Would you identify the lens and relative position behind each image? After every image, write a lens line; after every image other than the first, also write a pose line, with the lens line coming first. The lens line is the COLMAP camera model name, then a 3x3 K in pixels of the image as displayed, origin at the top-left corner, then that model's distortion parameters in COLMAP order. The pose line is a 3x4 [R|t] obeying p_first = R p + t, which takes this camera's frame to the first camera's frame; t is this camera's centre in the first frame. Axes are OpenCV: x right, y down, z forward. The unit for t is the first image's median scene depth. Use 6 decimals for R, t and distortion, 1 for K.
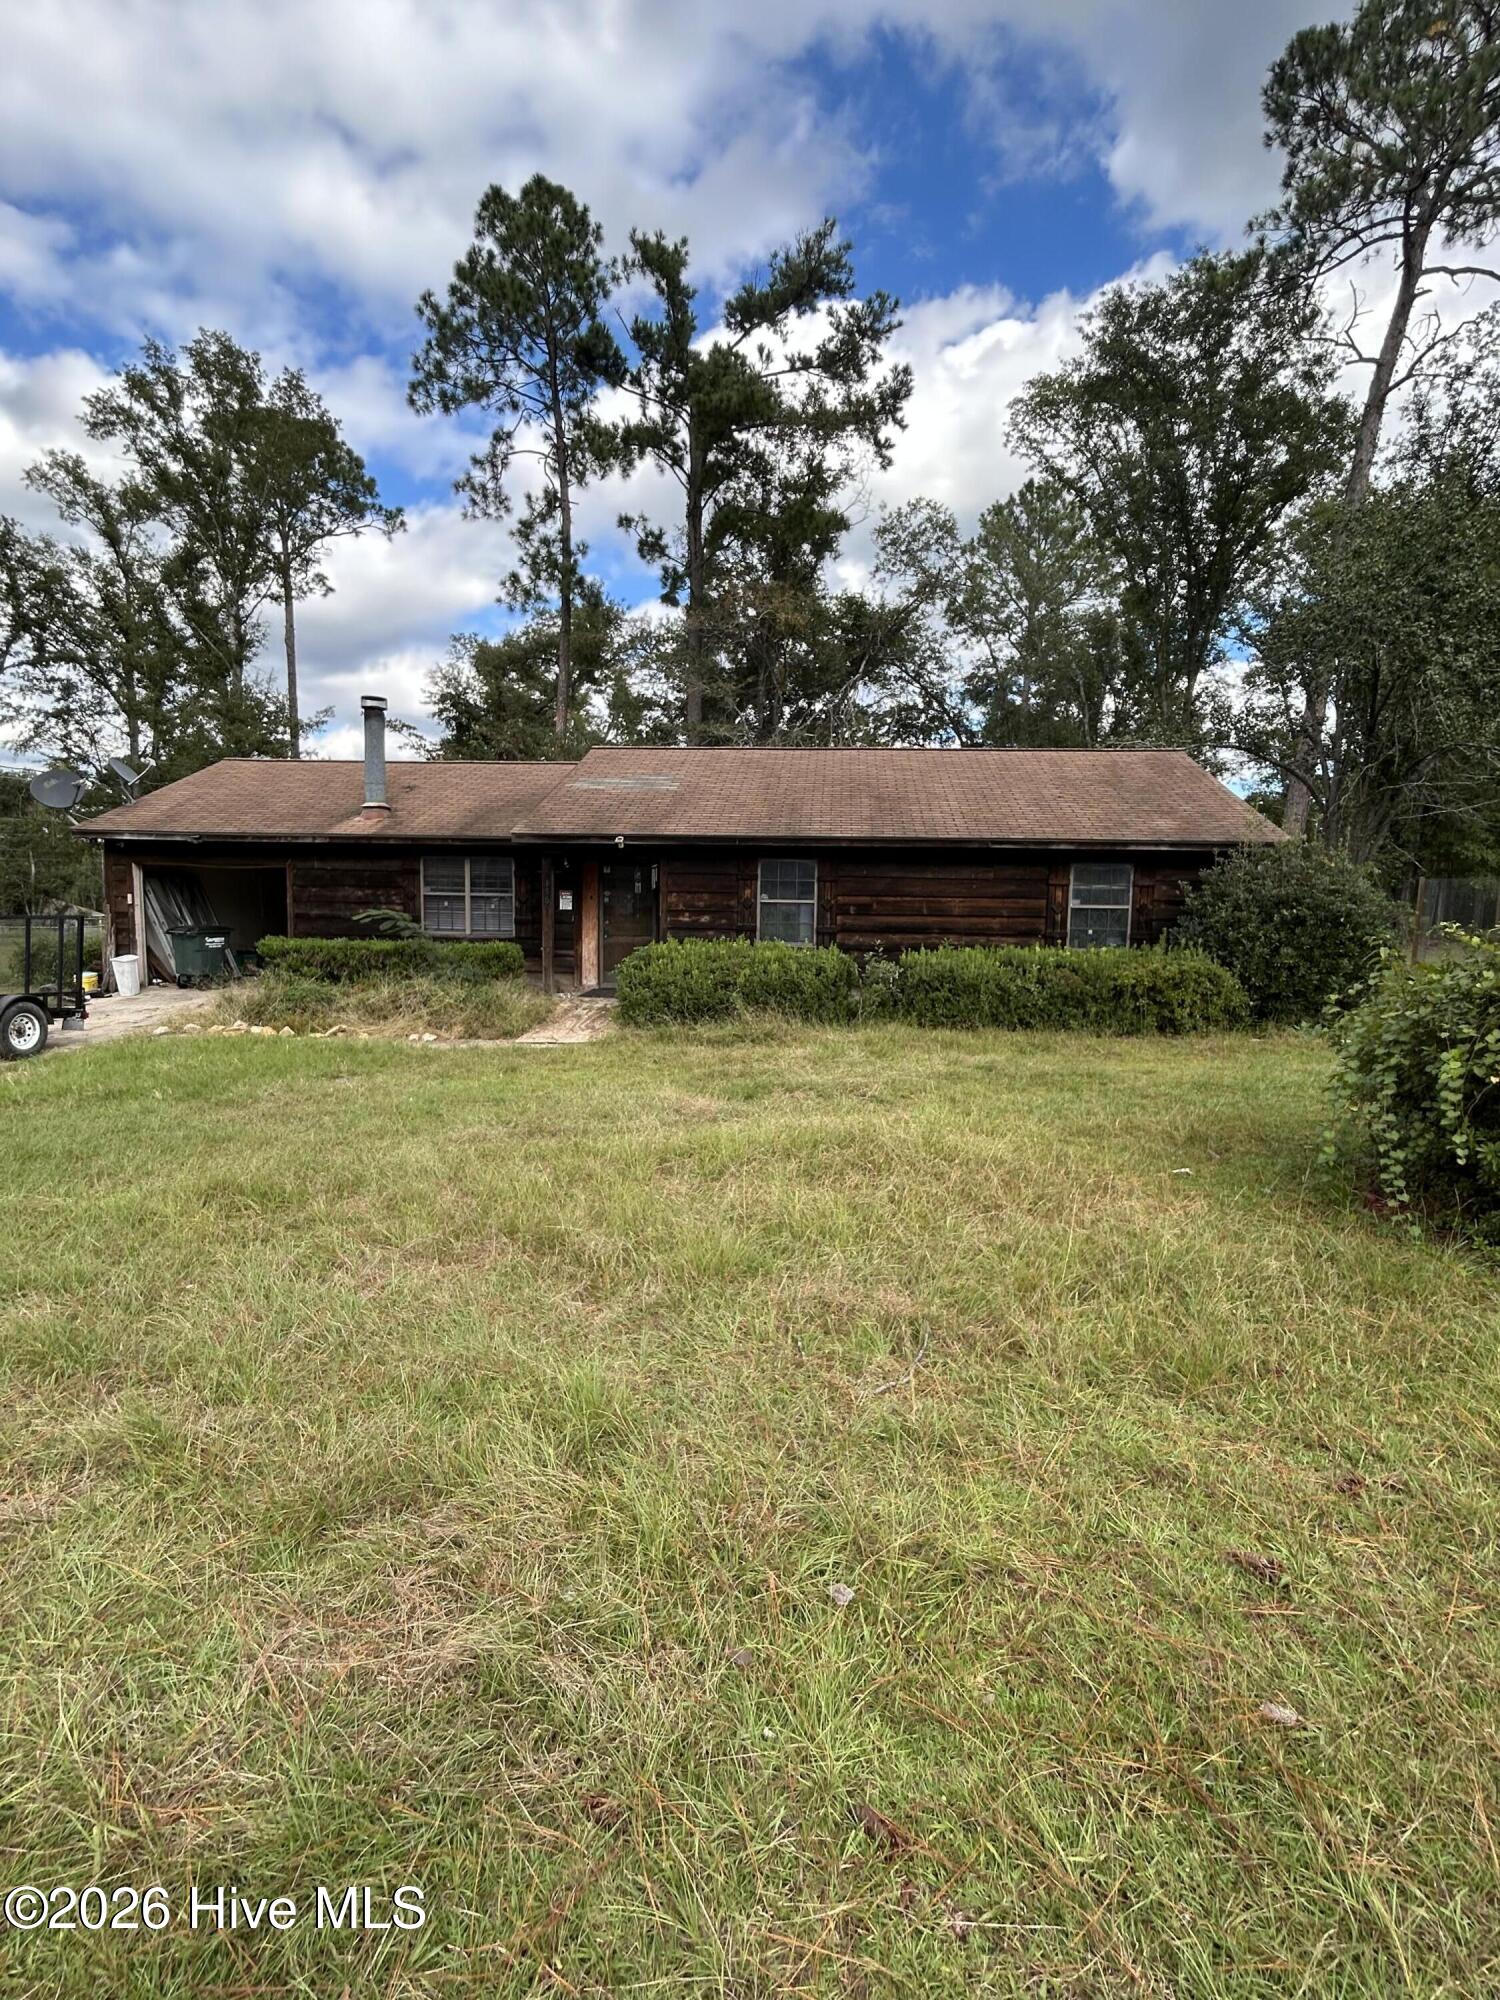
lens RADIAL K [[967.5, 0, 757.9], [0, 967.5, 995.9], [0, 0, 1]] dist [-0.004588, 0.003073]
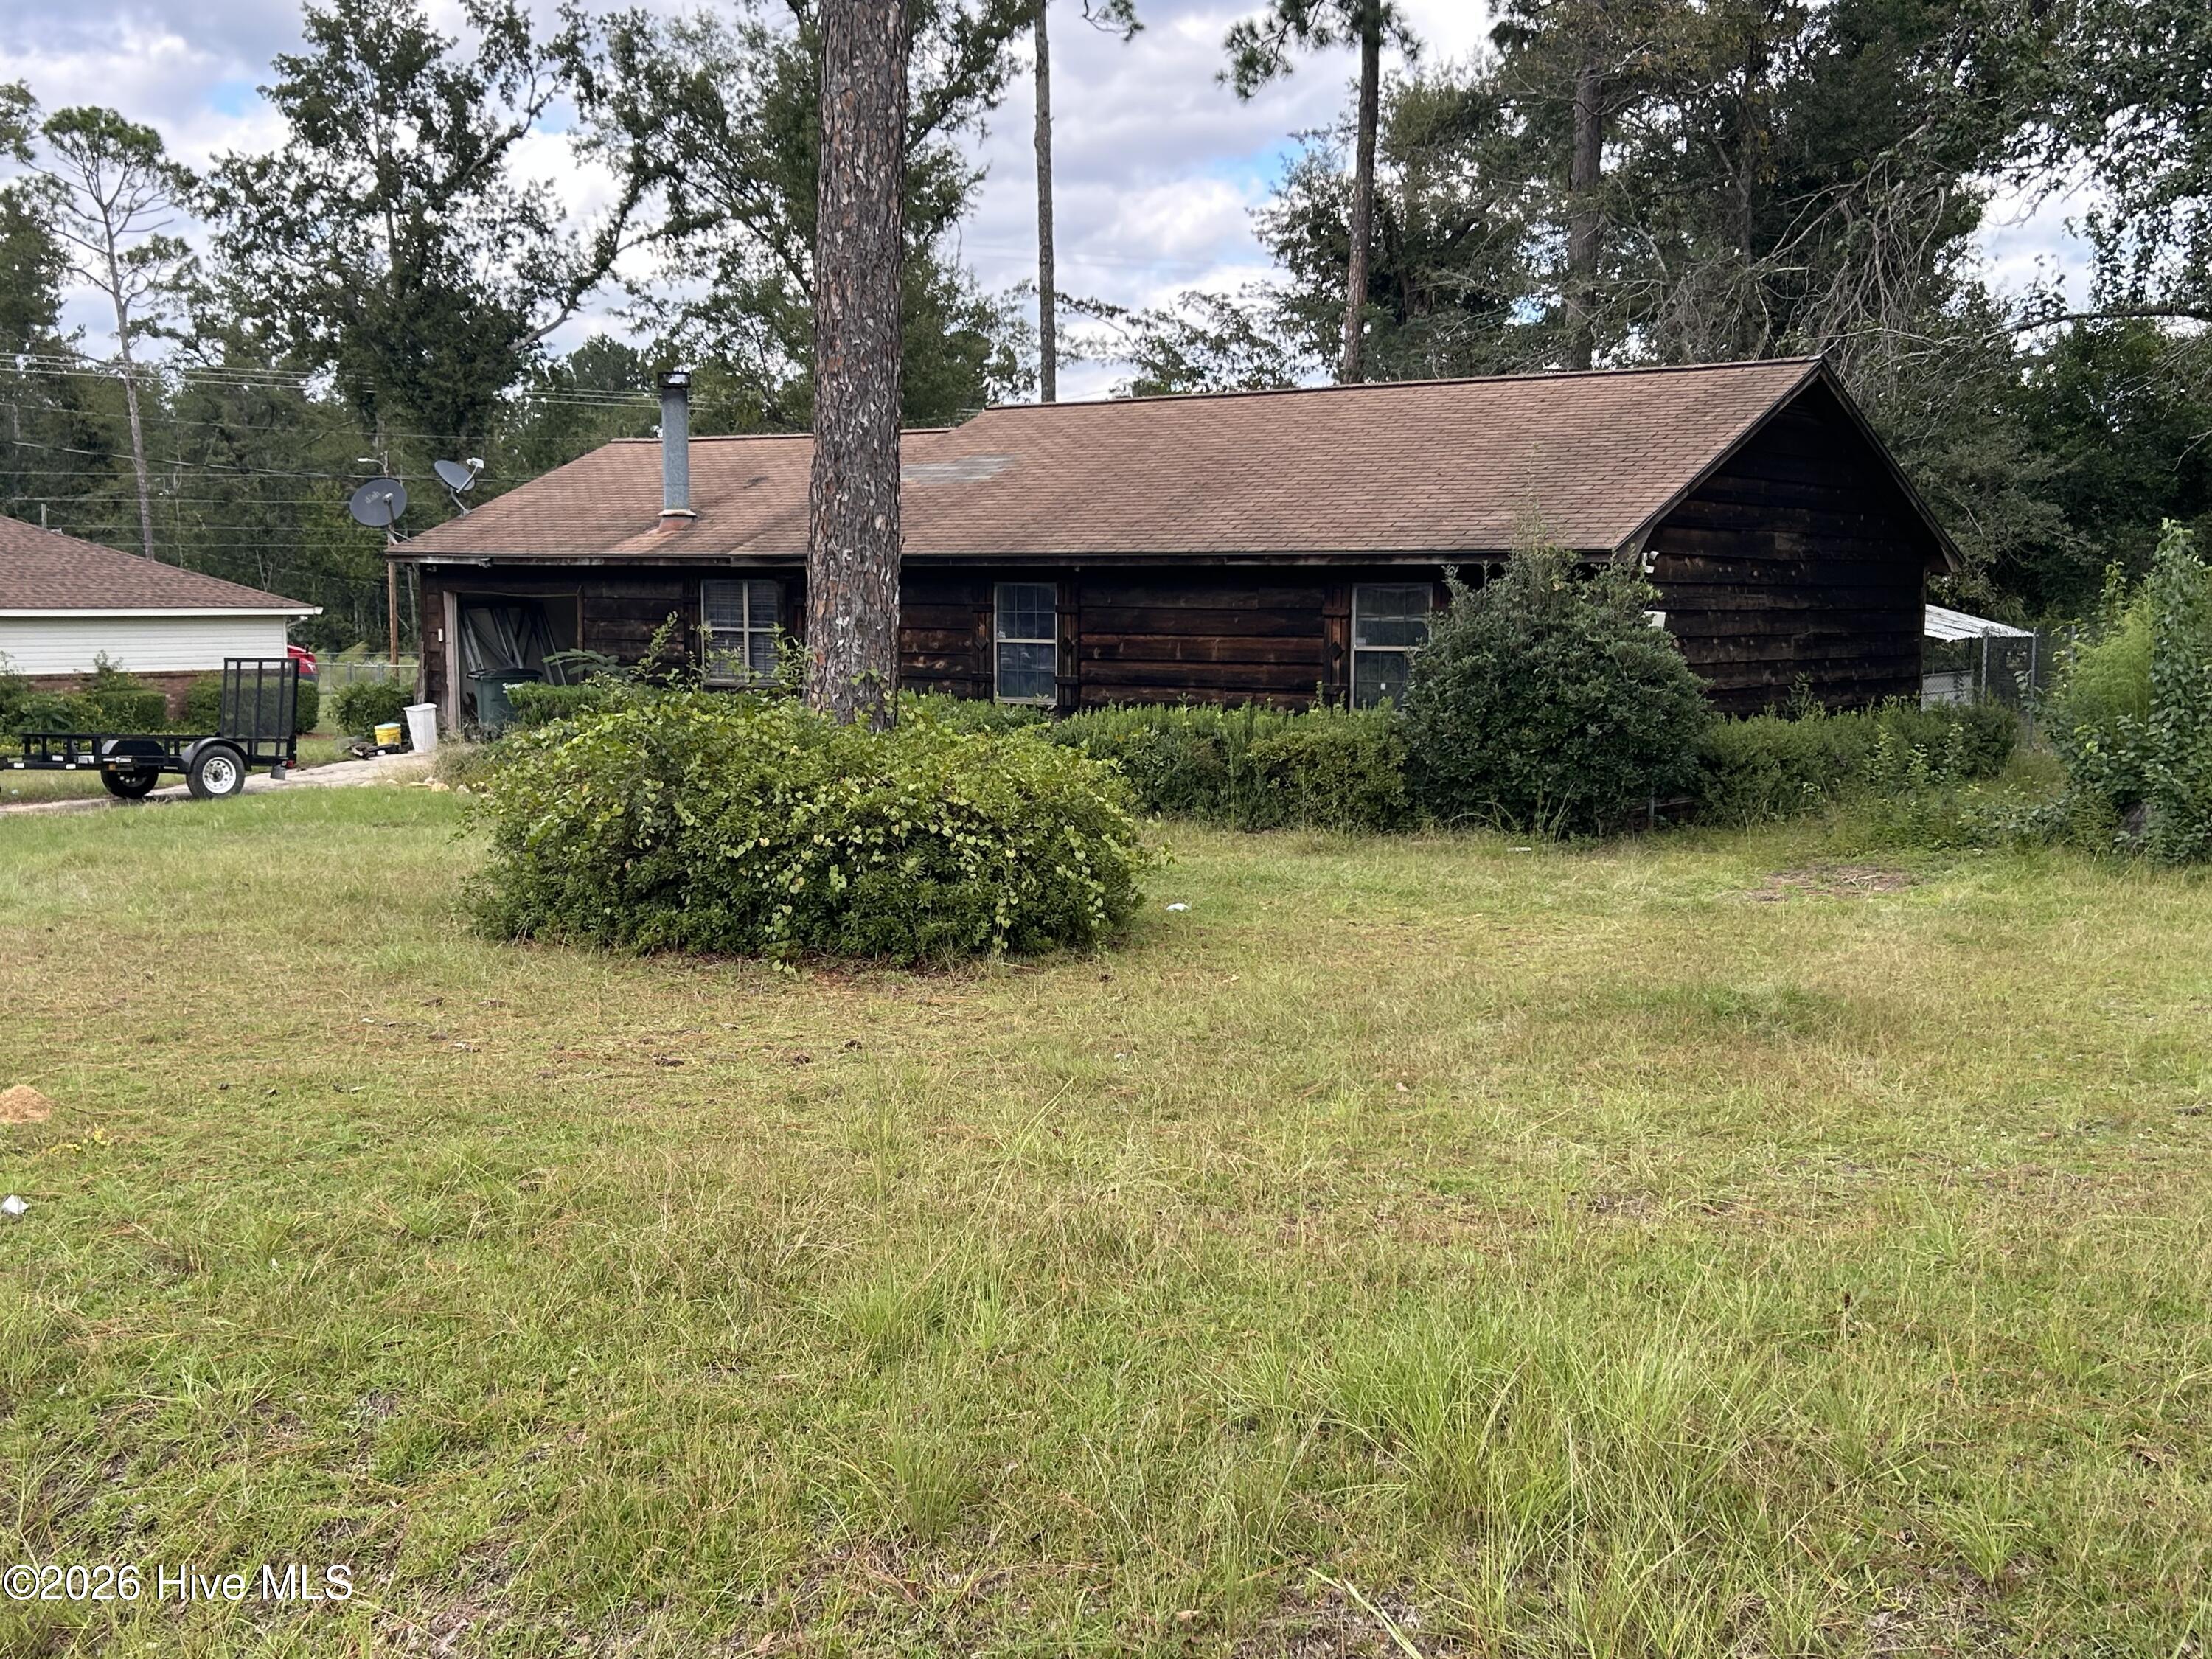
lens RADIAL K [[2371.6, 0, 1107.9], [0, 2371.6, 830.5], [0, 0, 1]] dist [0.061734, 0.000000]
pose [[0.851508, 0.040713, -0.522759, 0.438849], [-0.041001, 0.999098, 0.011026, 0.009600], [0.522737, 0.012045, 0.852409, -0.208803]]
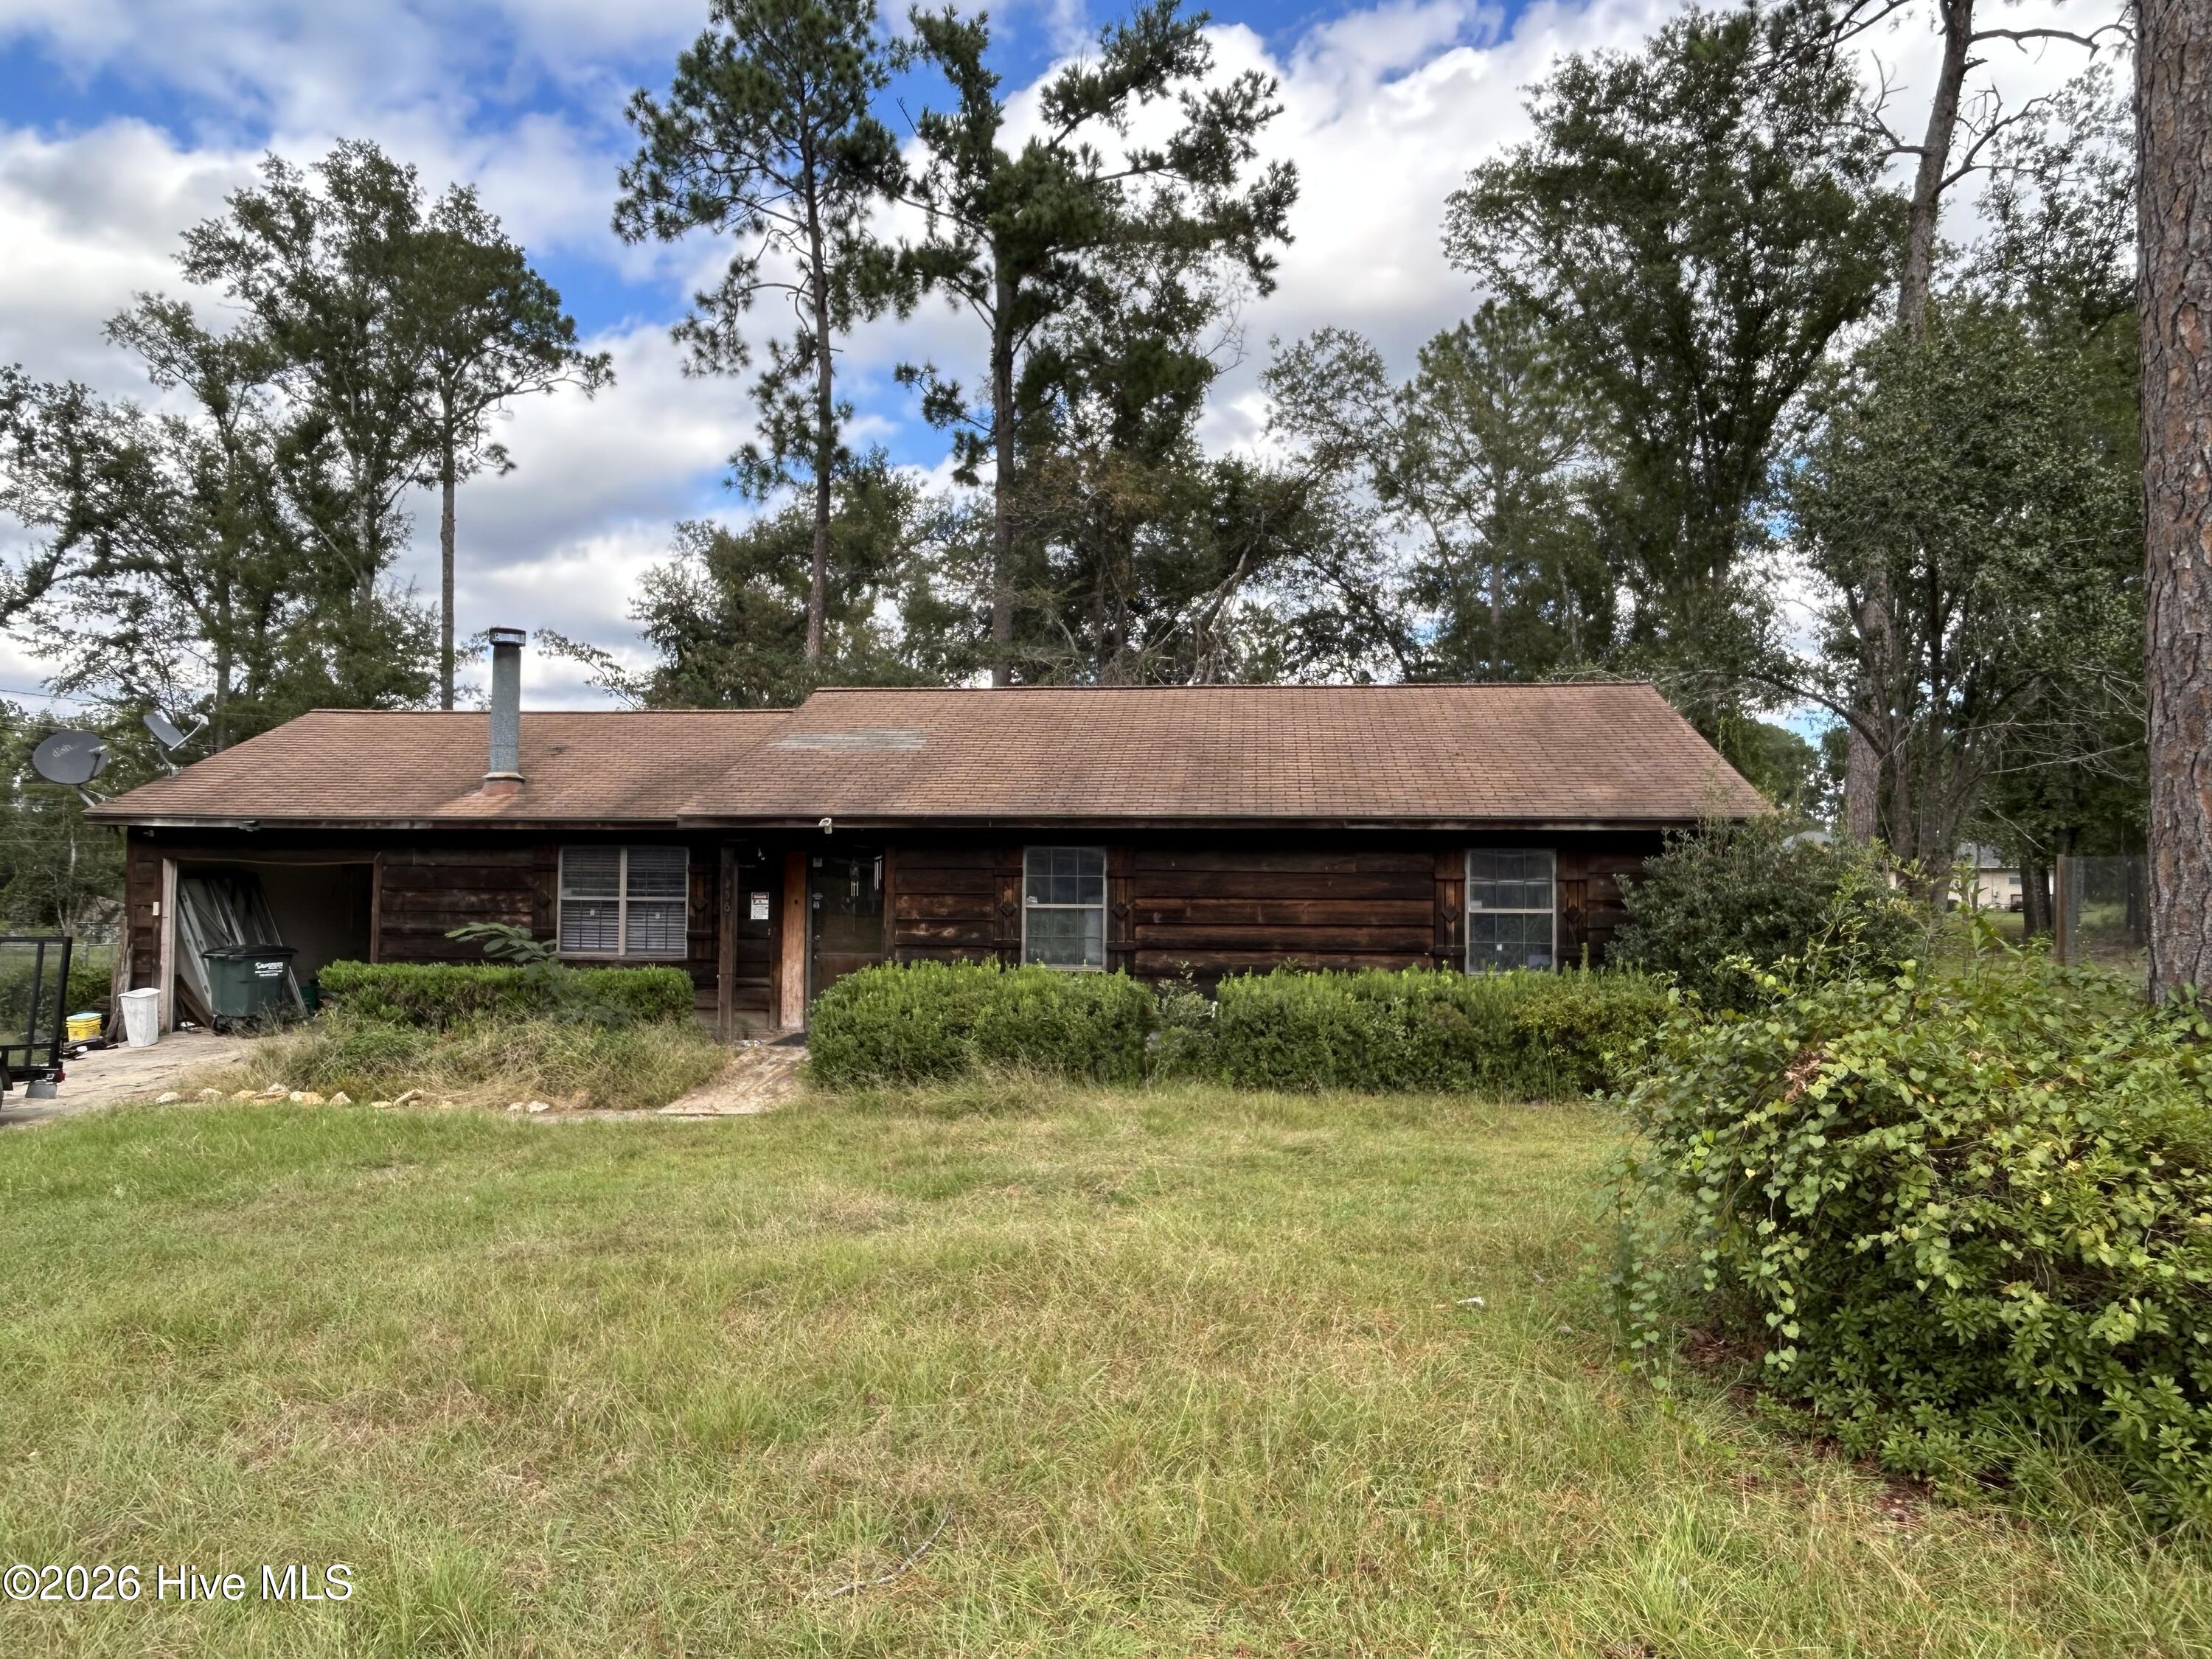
lens RADIAL K [[1450.2, 0, 1090.2], [0, 1450.2, 834.3], [0, 0, 1]] dist [0.010877, -0.018219]
pose [[0.999365, -0.009892, -0.034217, 0.036674], [0.005147, 0.990683, -0.136092, -0.002755], [0.035244, 0.135830, 0.990105, -0.020982]]
